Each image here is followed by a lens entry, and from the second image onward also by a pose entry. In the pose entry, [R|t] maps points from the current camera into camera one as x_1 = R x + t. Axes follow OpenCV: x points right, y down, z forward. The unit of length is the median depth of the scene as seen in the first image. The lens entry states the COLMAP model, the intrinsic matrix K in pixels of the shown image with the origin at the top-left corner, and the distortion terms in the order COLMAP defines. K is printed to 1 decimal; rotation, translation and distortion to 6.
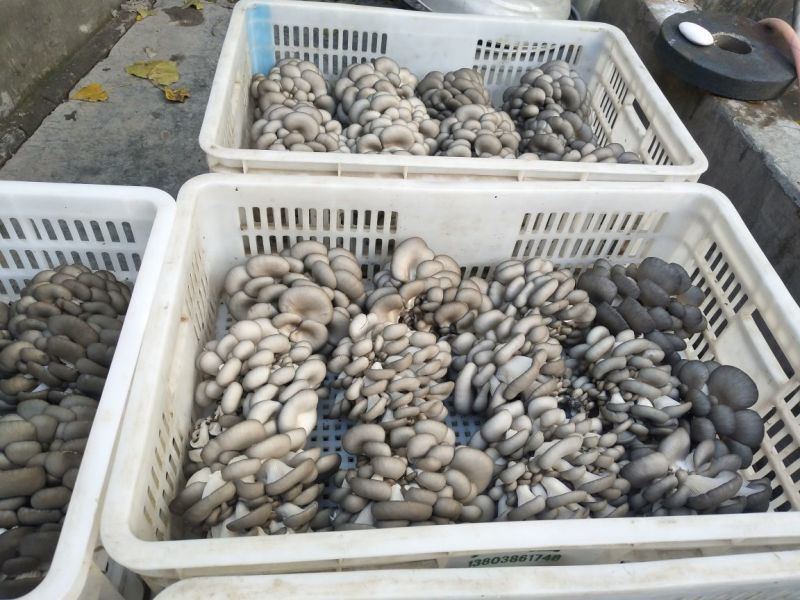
lens RADIAL K [[616.3, 0, 399.8], [0, 616.3, 295.7], [0, 0, 1]] dist [0.067189, -0.103680]
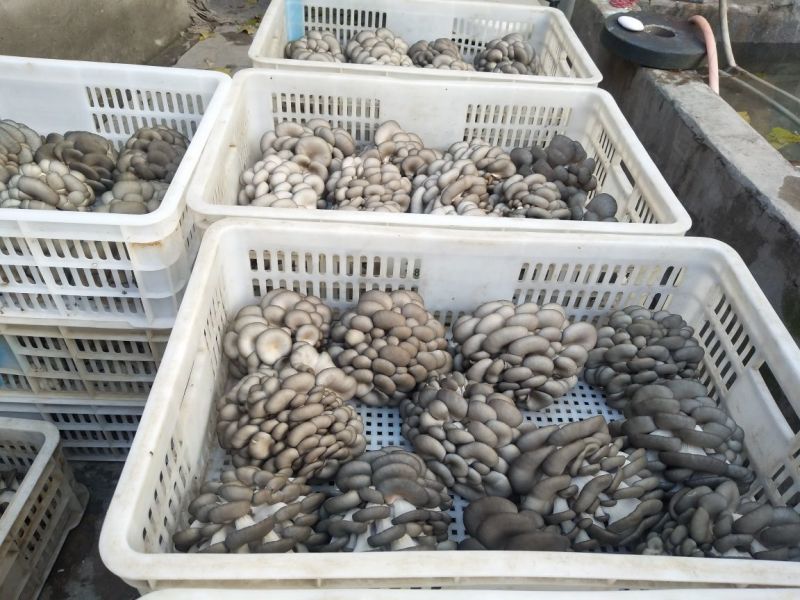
lens RADIAL K [[612.5, 0, 396.1], [0, 612.5, 284.7], [0, 0, 1]] dist [0.102761, -0.178720]
pose [[0.998216, 0.021235, -0.055811, 0.091957], [-0.027666, 0.992732, -0.117121, 0.338877], [0.052919, 0.118456, 0.991548, -0.286508]]
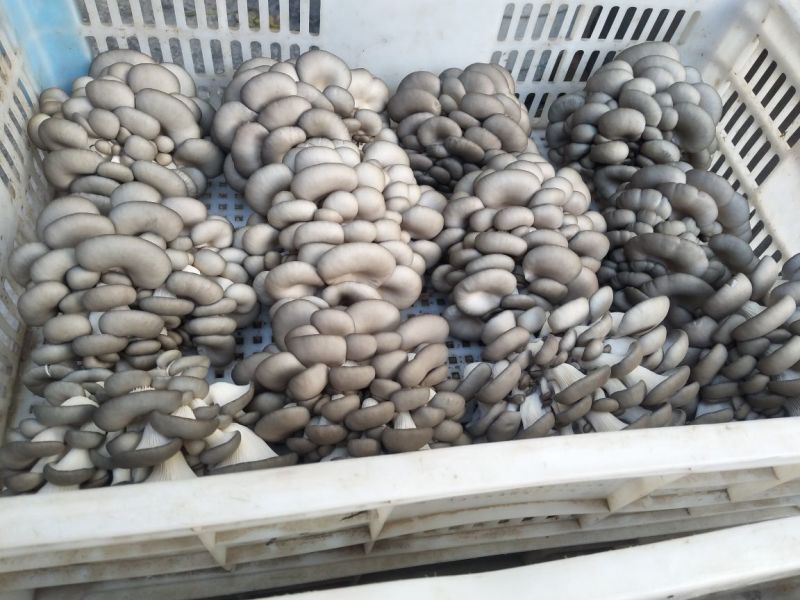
lens RADIAL K [[616.3, 0, 399.8], [0, 616.3, 295.7], [0, 0, 1]] dist [0.067189, -0.103680]
pose [[0.996240, -0.048113, 0.072046, -0.005389], [0.036965, 0.988182, 0.148762, -0.270572], [-0.078352, -0.145539, 0.986245, 0.506344]]
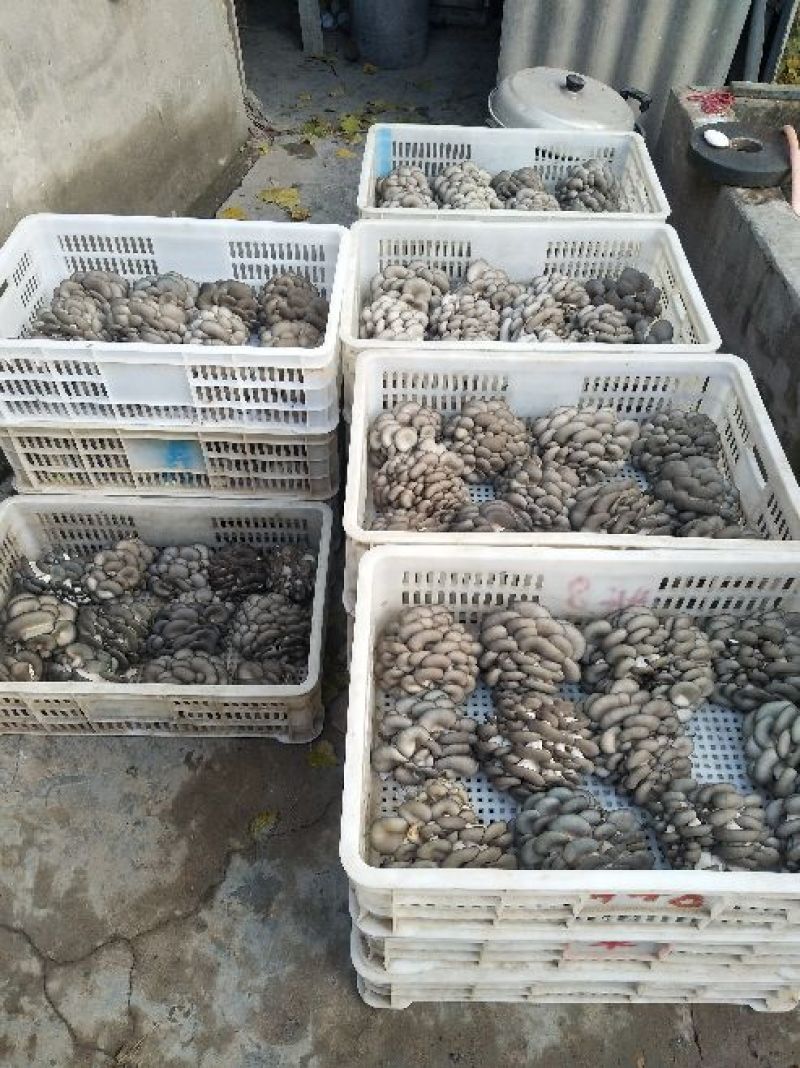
lens RADIAL K [[802.2, 0, 389.4], [0, 802.2, 539.6], [0, 0, 1]] dist [0.095110, -0.147785]
pose [[0.990434, 0.023595, -0.135954, 0.070371], [-0.022433, 0.999698, 0.010068, 0.482251], [0.136150, -0.006922, 0.990664, -0.903553]]
